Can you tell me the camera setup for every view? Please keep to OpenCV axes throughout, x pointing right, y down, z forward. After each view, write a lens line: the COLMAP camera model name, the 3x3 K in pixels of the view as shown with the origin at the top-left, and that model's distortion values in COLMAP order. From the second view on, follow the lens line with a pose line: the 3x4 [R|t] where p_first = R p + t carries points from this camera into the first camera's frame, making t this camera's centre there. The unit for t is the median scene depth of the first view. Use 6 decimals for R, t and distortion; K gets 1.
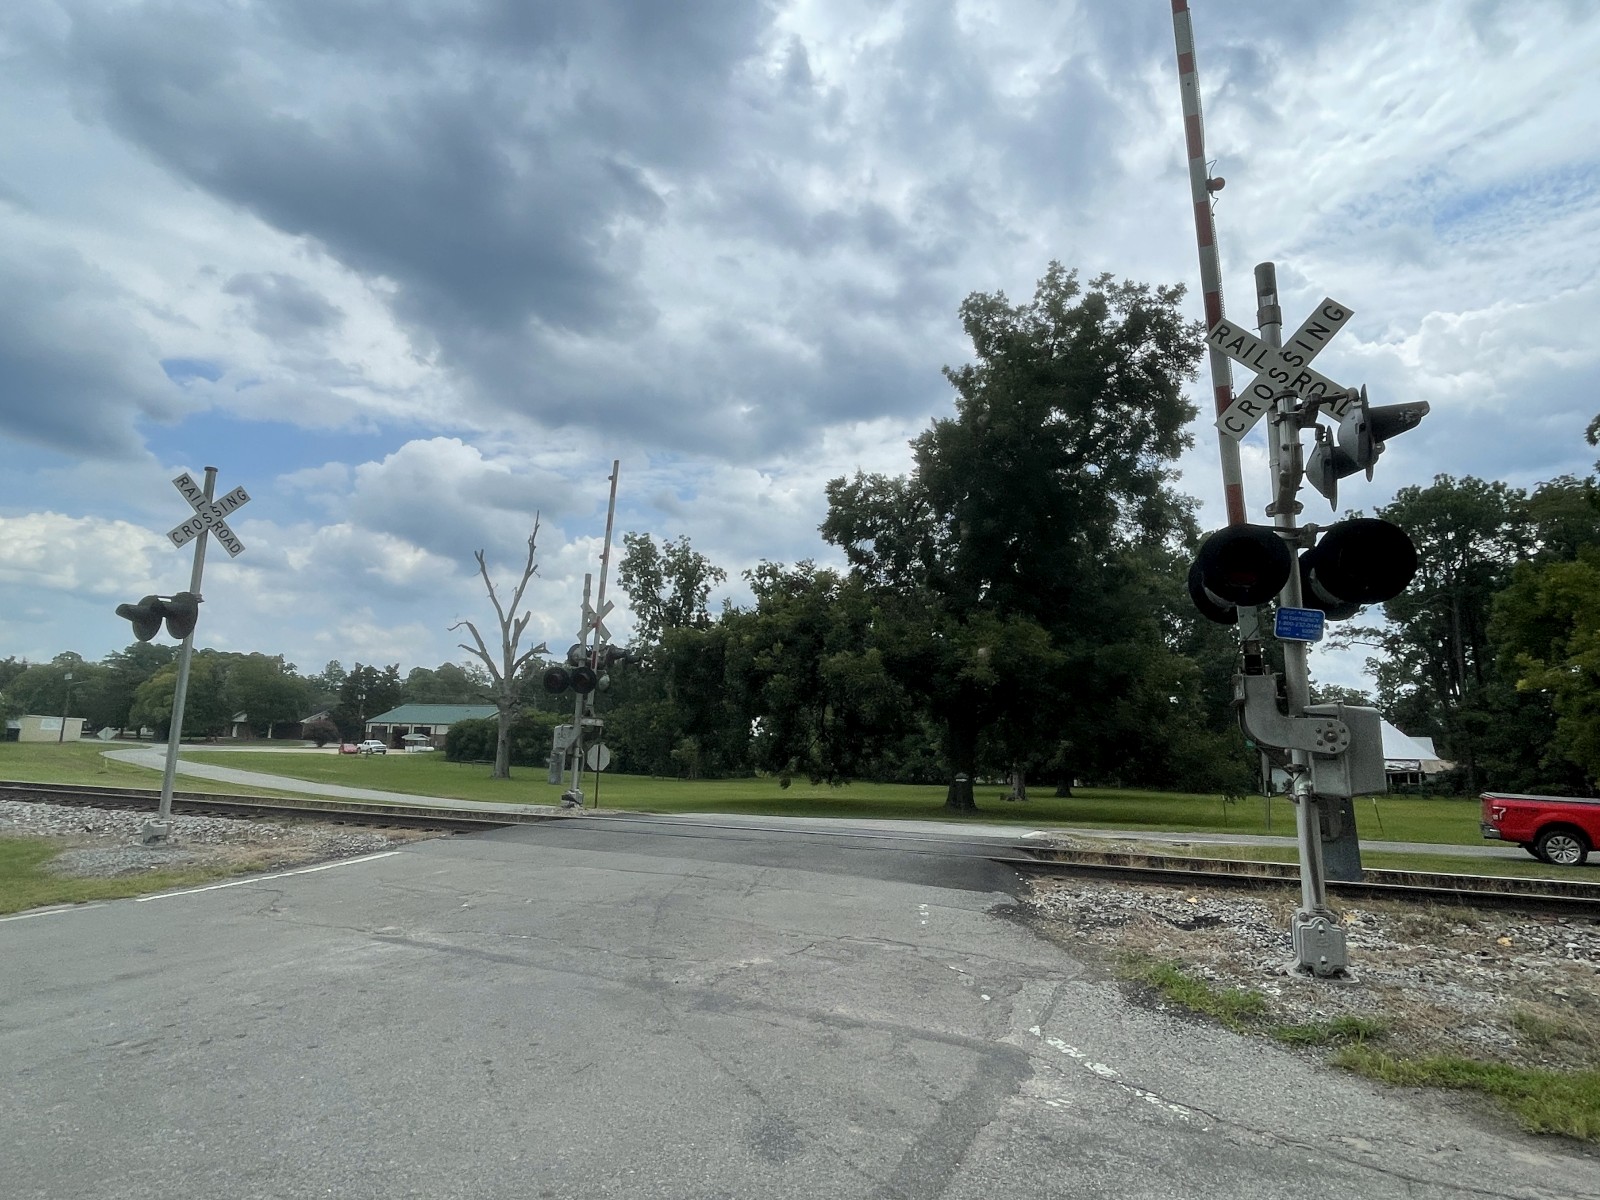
lens RADIAL K [[873.1, 0, 804.4], [0, 873.1, 602.0], [0, 0, 1]] dist [0.000780, 0.000644]
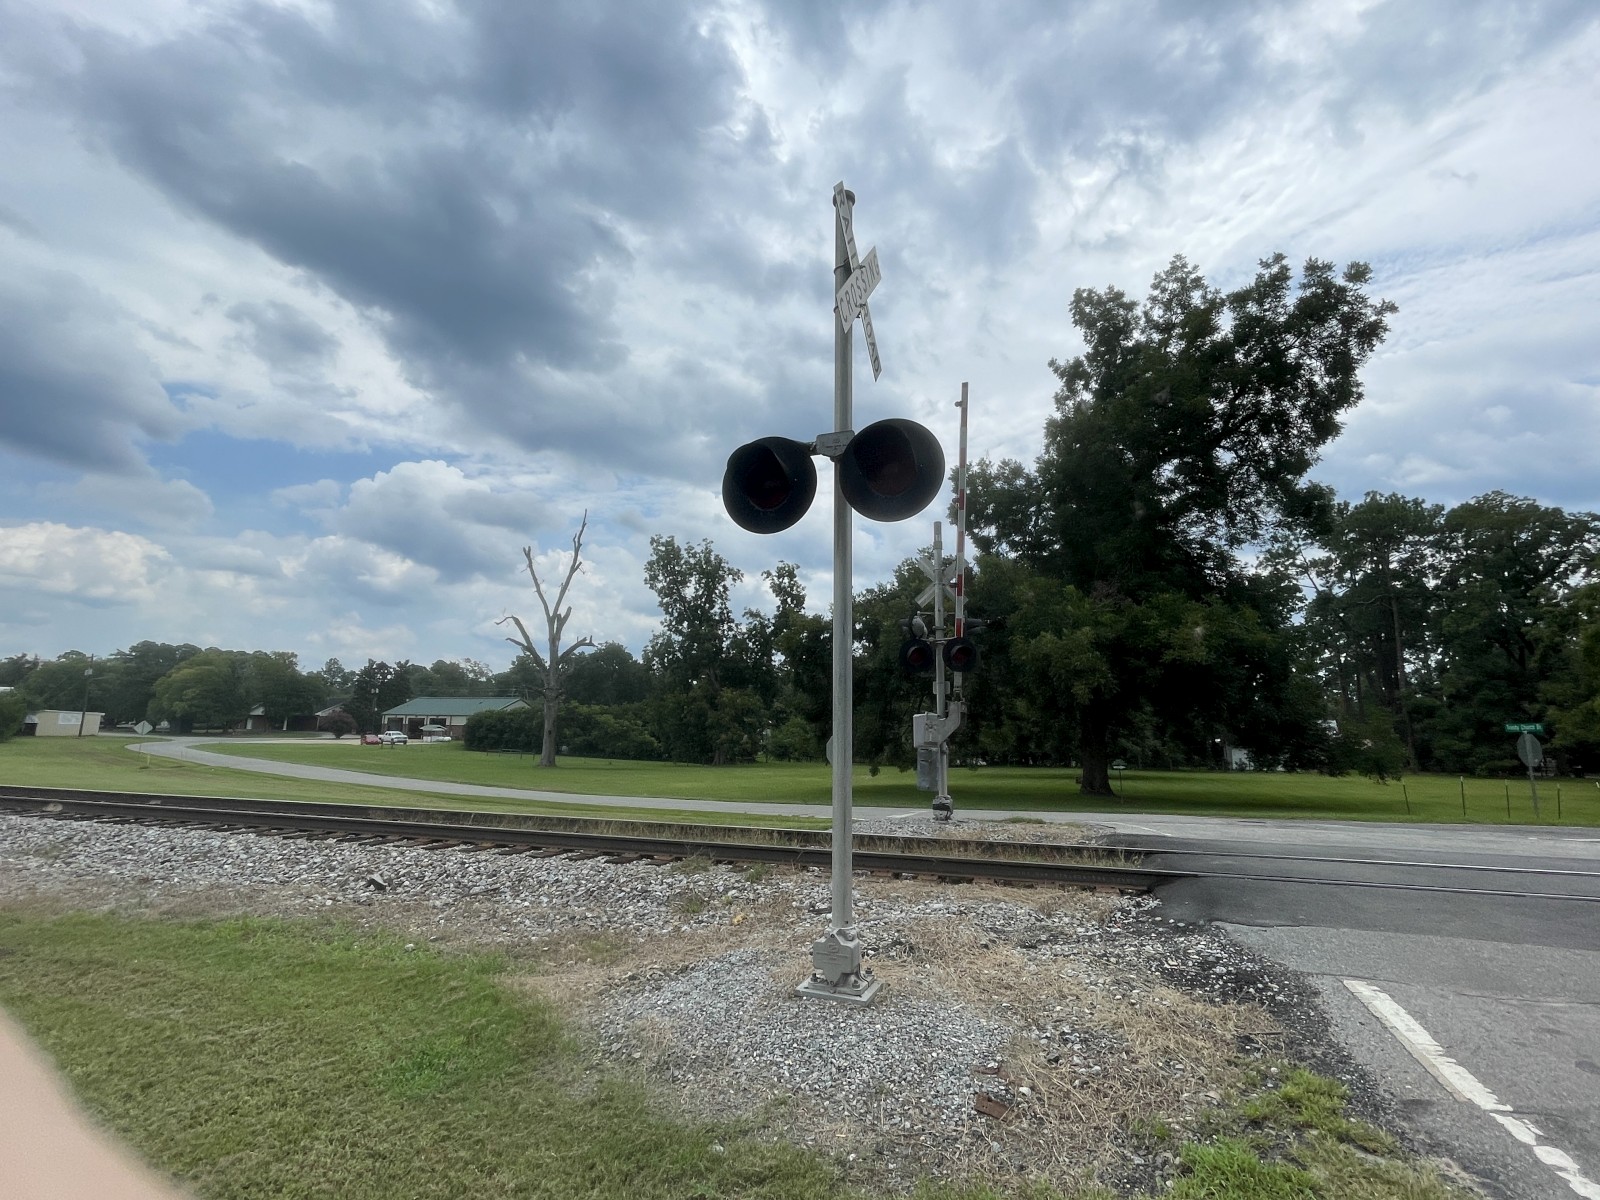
lens RADIAL K [[749.9, 0, 797.4], [0, 749.9, 612.7], [0, 0, 1]] dist [0.002314, 0.000282]
pose [[0.997383, 0.001936, 0.072276, -0.091290], [-0.002340, 0.999982, 0.005515, 0.009969], [-0.072264, -0.005670, 0.997369, 0.068049]]
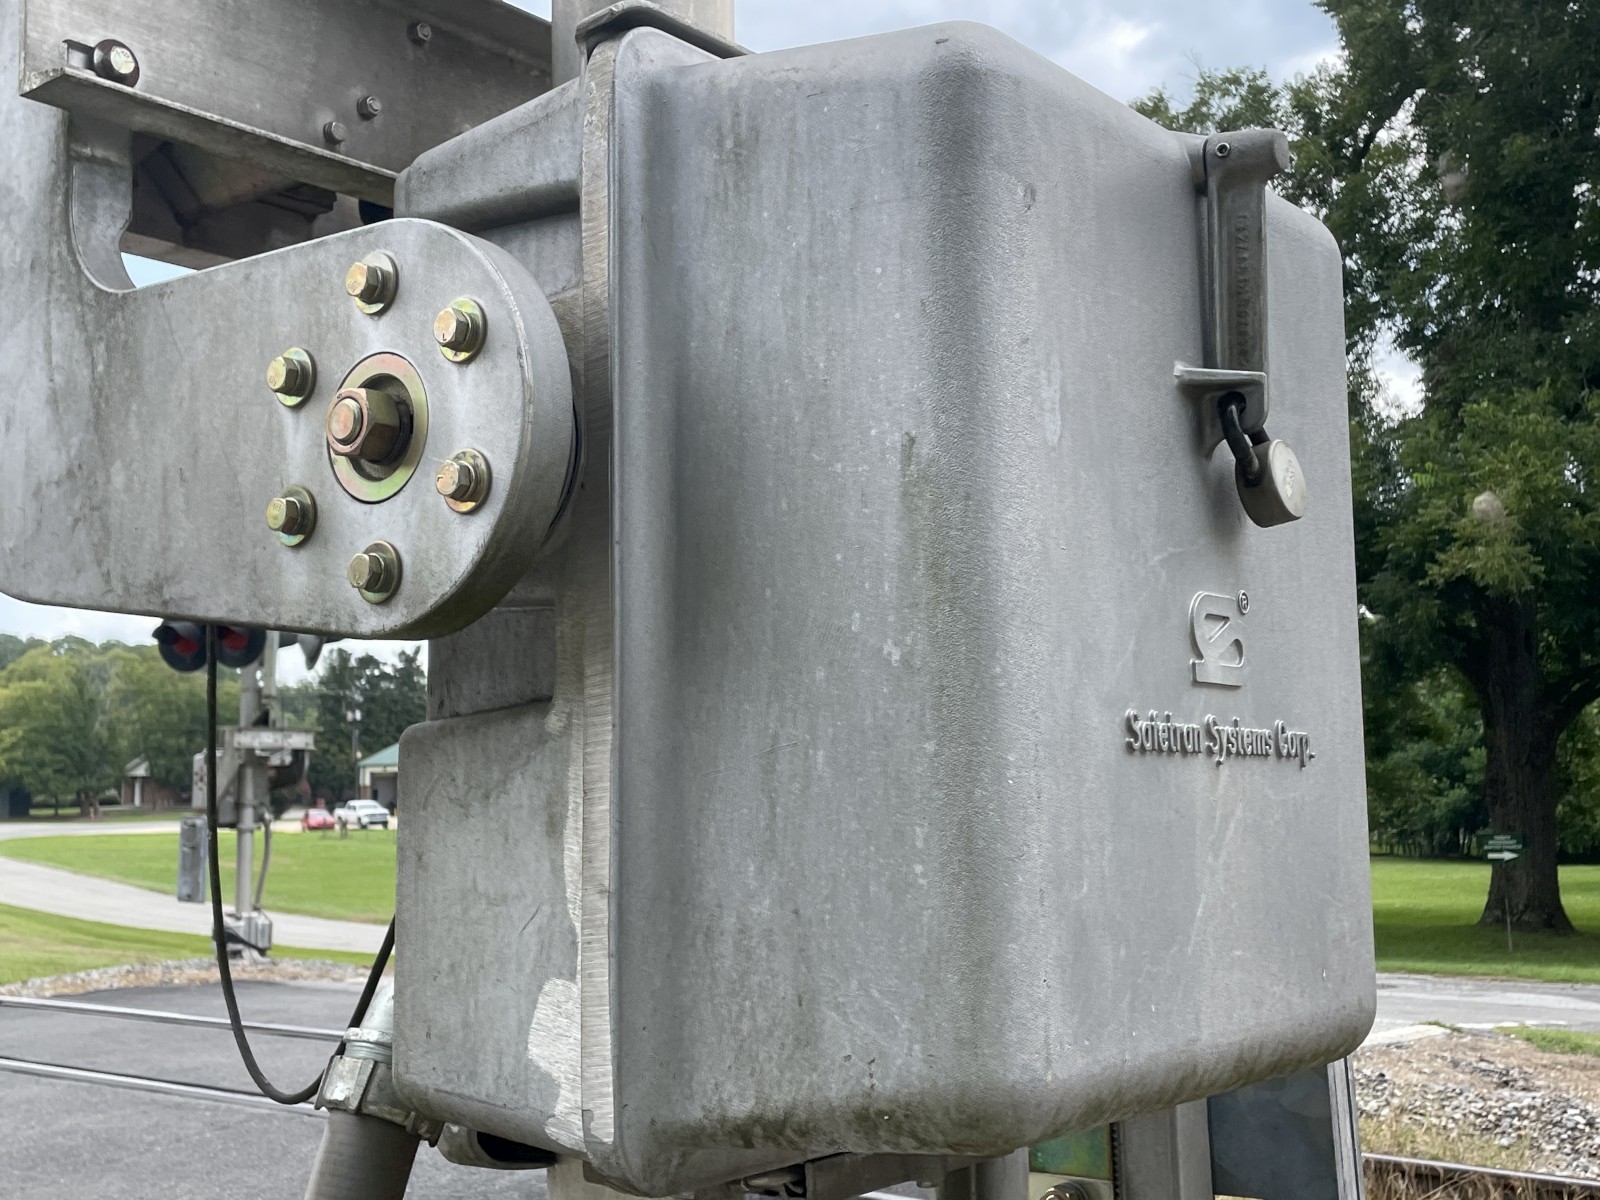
lens RADIAL K [[1885.4, 0, 797.7], [0, 1885.4, 623.5], [0, 0, 1]] dist [0.078883, -0.001701]
pose [[0.962604, -0.060750, -0.264015, 0.042106], [0.080788, 0.994563, 0.065705, 0.010078], [0.258588, -0.084577, 0.962278, 0.051433]]
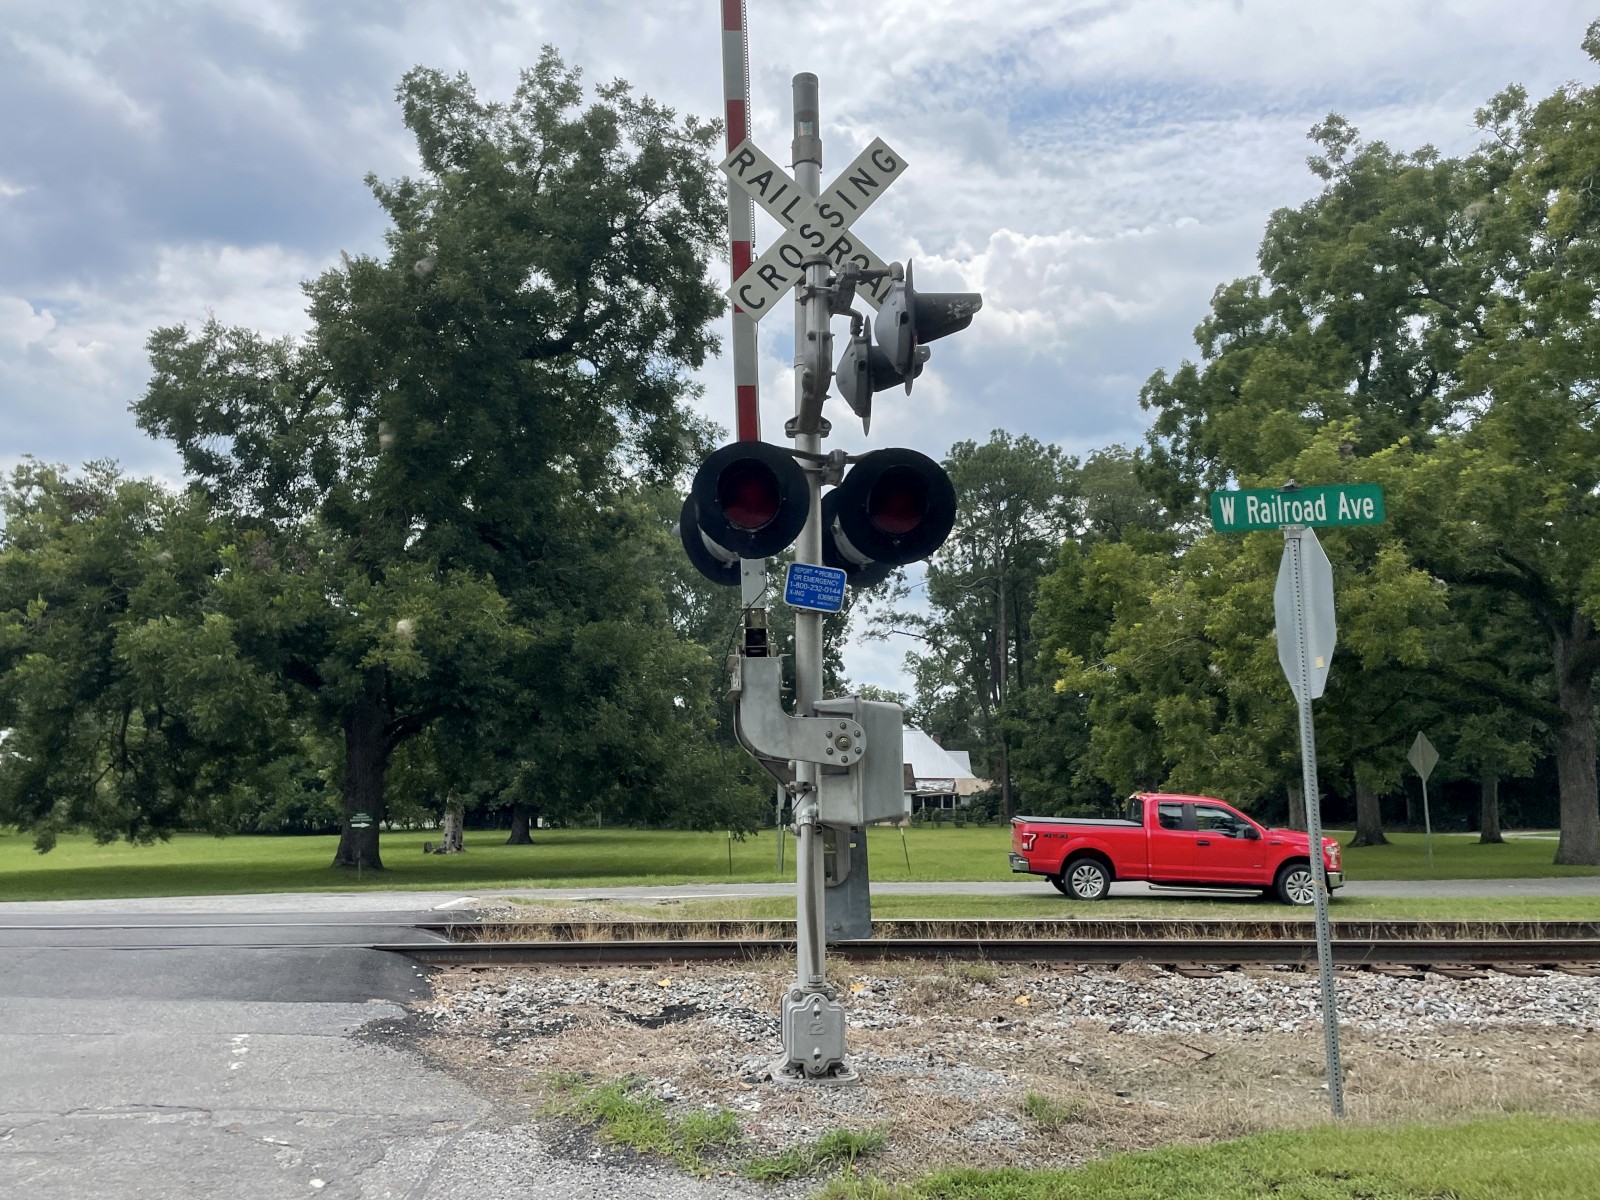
lens RADIAL K [[1298.1, 0, 776.8], [0, 1298.1, 590.5], [0, 0, 1]] dist [0.080539, -0.088465]
pose [[0.890973, 0.045622, 0.451758, 0.003678], [-0.057231, 0.998288, 0.012058, 0.001143], [-0.450435, -0.036598, 0.892059, 0.004074]]
